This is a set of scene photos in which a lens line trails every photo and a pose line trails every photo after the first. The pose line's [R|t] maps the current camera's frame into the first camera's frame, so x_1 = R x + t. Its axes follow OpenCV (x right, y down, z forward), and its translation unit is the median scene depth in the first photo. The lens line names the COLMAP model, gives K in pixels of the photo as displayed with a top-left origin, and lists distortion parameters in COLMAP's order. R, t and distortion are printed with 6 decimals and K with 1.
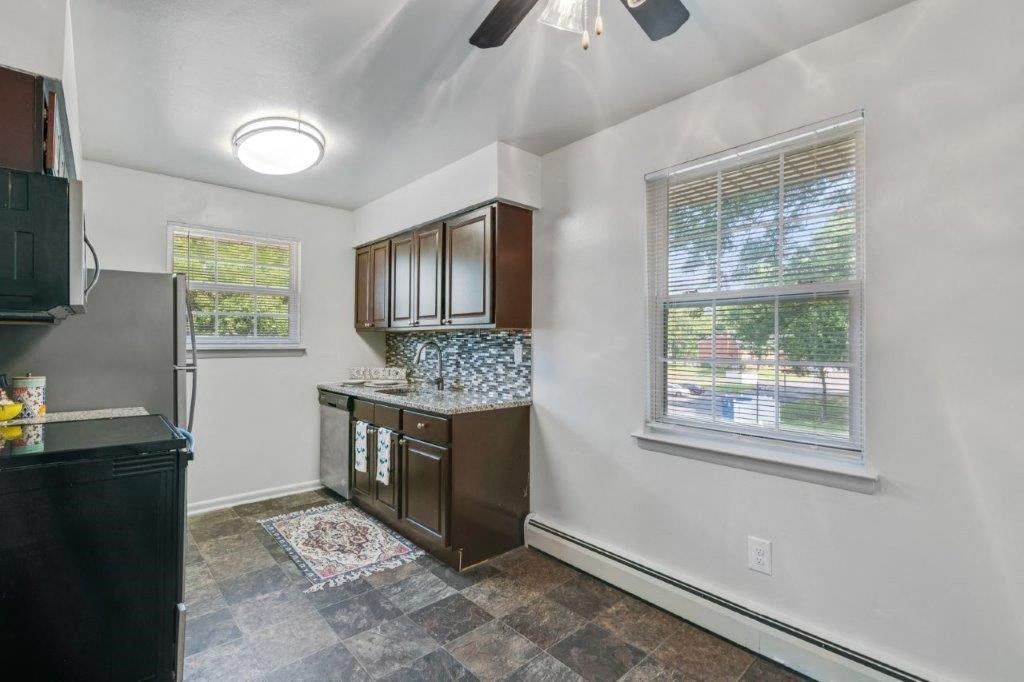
lens RADIAL K [[468.3, 0, 512.6], [0, 468.3, 339.7], [0, 0, 1]] dist [-0.002736, -0.000226]
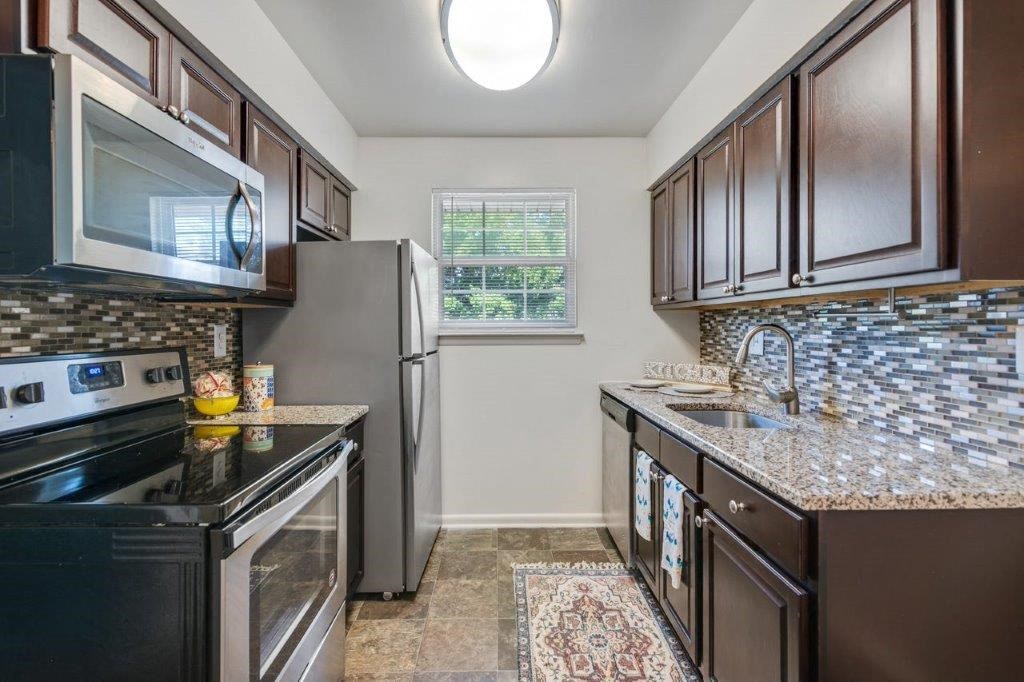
lens RADIAL K [[468.3, 0, 506.6], [0, 468.3, 323.7], [0, 0, 1]] dist [-0.002736, -0.000226]
pose [[0.752816, -0.010184, -0.658152, -0.052736], [0.010142, 0.999941, -0.003872, 0.004877], [0.658153, -0.003761, 0.752875, 0.424566]]
